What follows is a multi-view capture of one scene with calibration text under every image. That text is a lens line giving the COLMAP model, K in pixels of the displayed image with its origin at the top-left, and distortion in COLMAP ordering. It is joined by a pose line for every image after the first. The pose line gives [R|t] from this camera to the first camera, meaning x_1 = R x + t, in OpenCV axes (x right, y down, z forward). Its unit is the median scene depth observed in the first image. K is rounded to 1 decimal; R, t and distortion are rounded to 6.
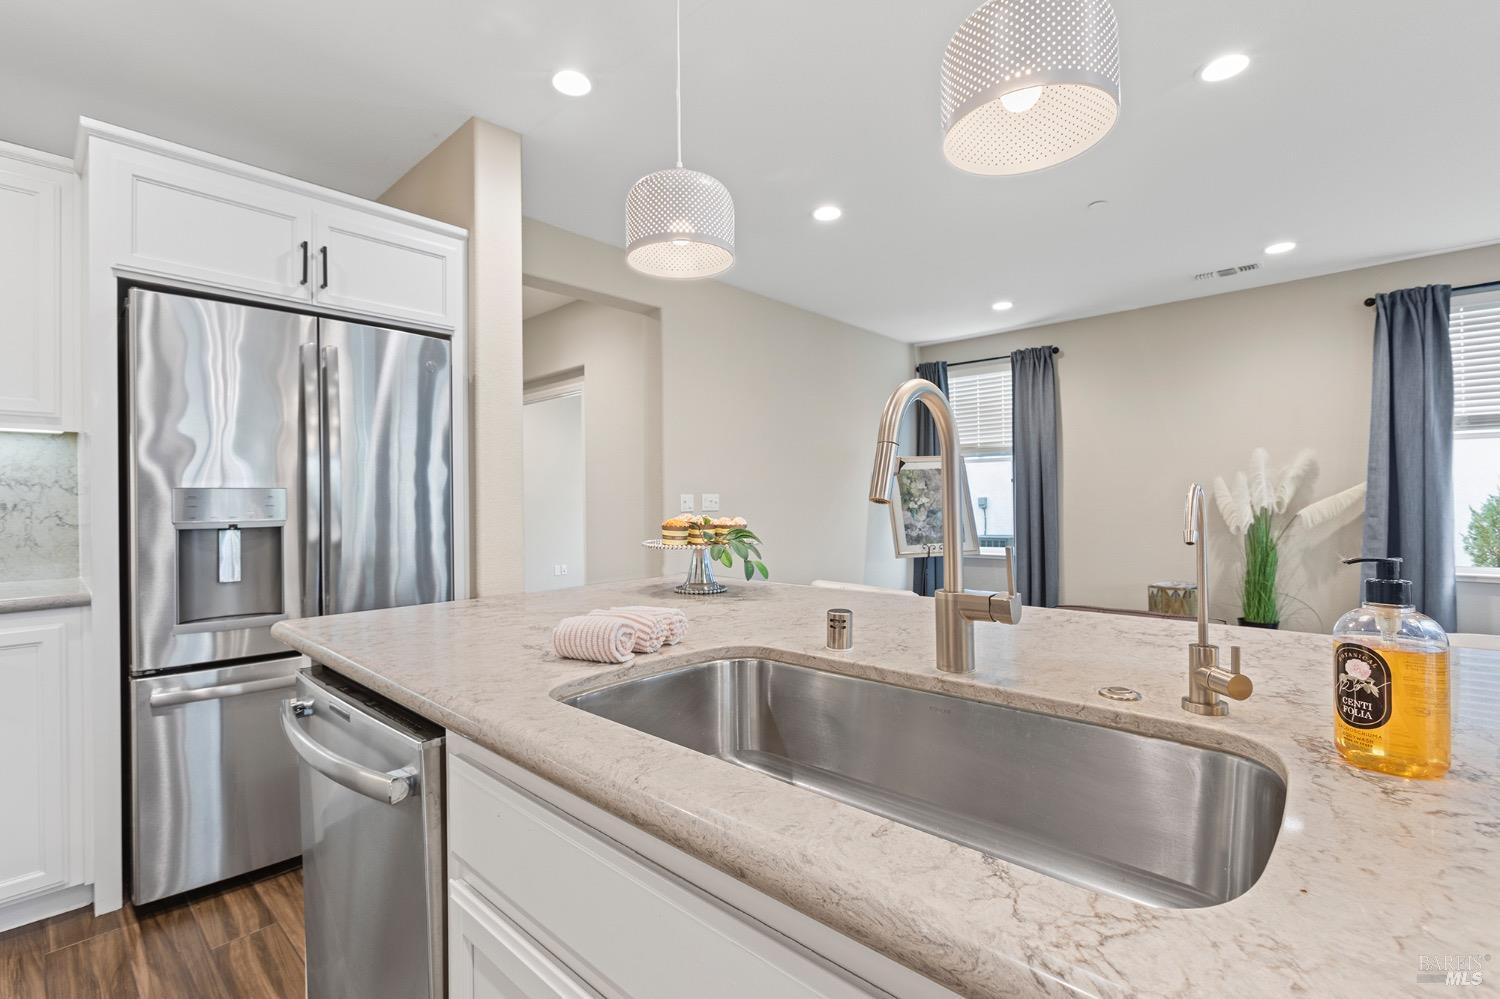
lens RADIAL K [[671.3, 0, 739.3], [0, 671.3, 492.6], [0, 0, 1]] dist [-0.003170, 0.000076]
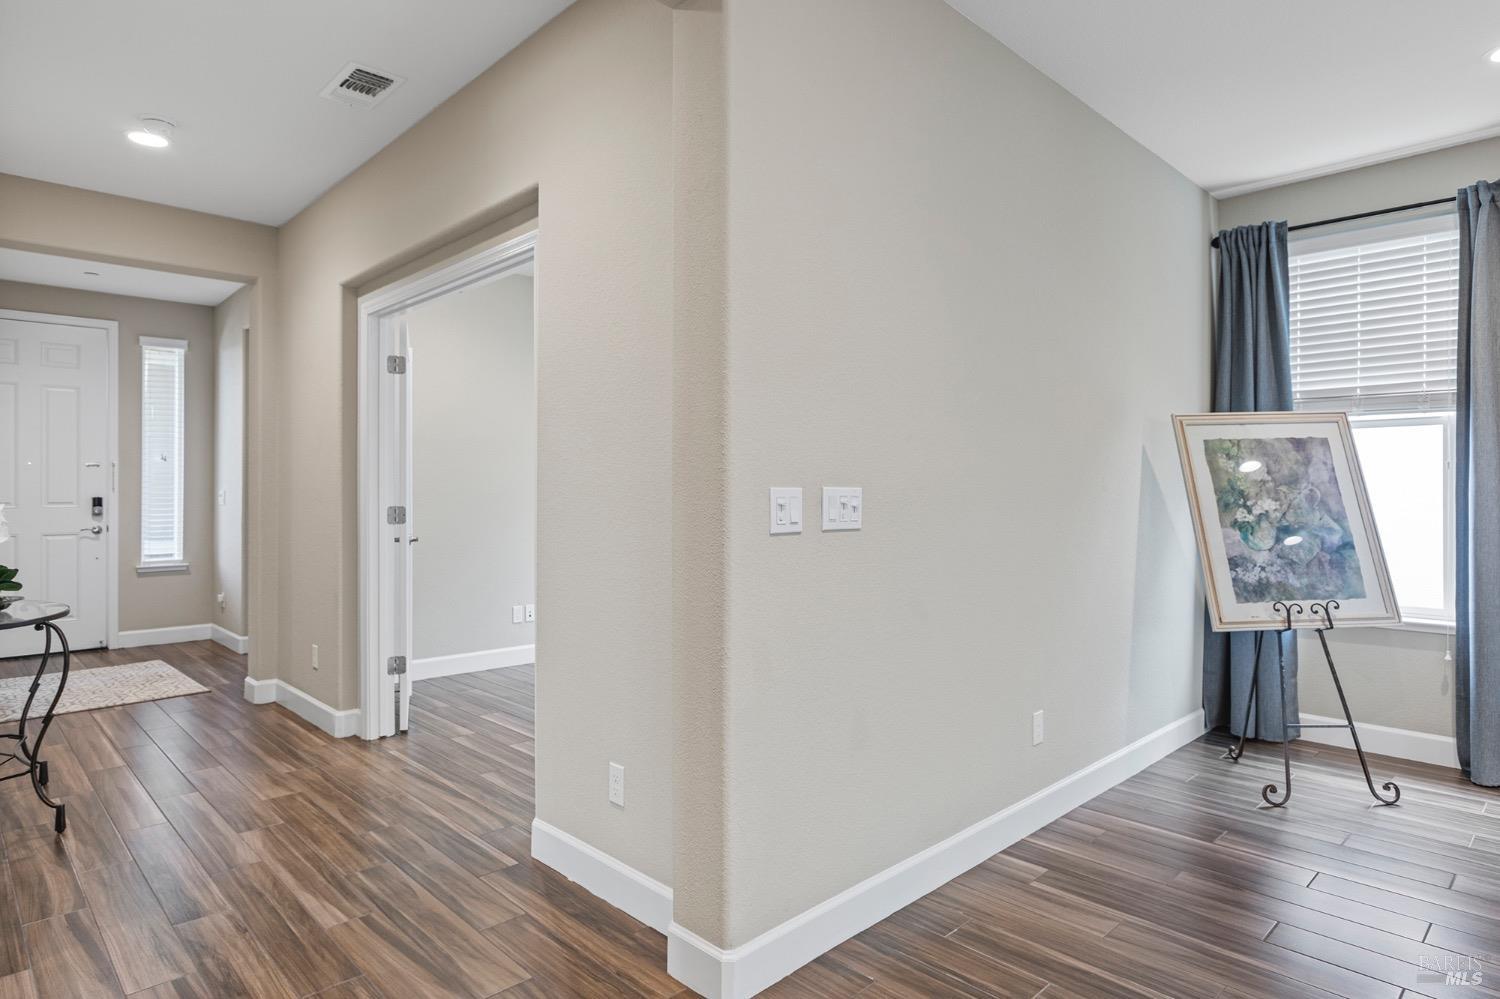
lens RADIAL K [[844.1, 0, 747.2], [0, 844.1, 493.4], [0, 0, 1]] dist [0.013037, 0.000791]
pose [[0.998678, 0.013524, -0.049600, -0.084966], [-0.012897, 0.999833, 0.012950, 0.000327], [0.049767, -0.012293, 0.998685, 0.589308]]
